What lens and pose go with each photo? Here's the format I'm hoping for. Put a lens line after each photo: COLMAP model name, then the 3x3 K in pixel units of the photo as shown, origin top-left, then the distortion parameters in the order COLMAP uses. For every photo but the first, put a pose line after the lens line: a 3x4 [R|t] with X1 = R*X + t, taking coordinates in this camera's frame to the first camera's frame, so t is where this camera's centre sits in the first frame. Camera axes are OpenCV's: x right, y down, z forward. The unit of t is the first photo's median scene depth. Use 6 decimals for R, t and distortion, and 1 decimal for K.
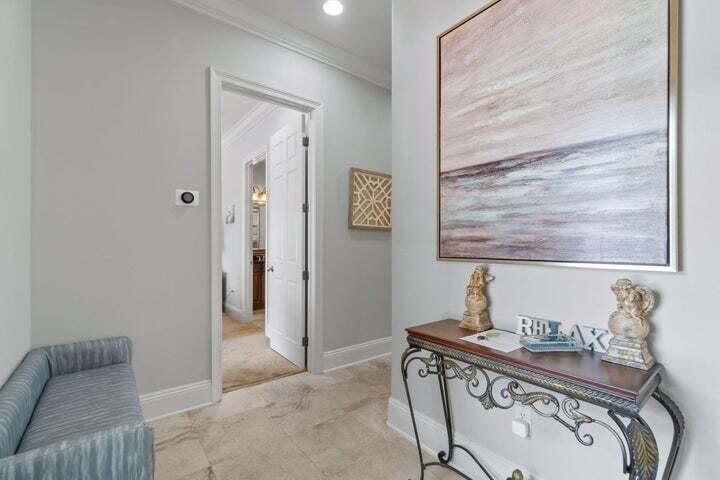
lens RADIAL K [[315.4, 0, 360.3], [0, 315.4, 243.2], [0, 0, 1]] dist [-0.002825, -0.000180]
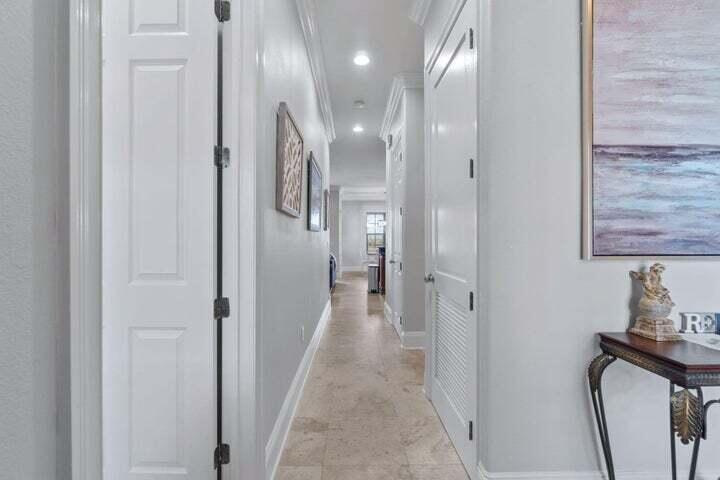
lens RADIAL K [[315.4, 0, 359.7], [0, 315.4, 240.1], [0, 0, 1]] dist [-0.002825, -0.000180]
pose [[0.613617, 0.001688, 0.789602, -0.803669], [-0.004803, 0.999987, 0.001595, 0.010307], [-0.789589, -0.004772, 0.613617, 1.127293]]
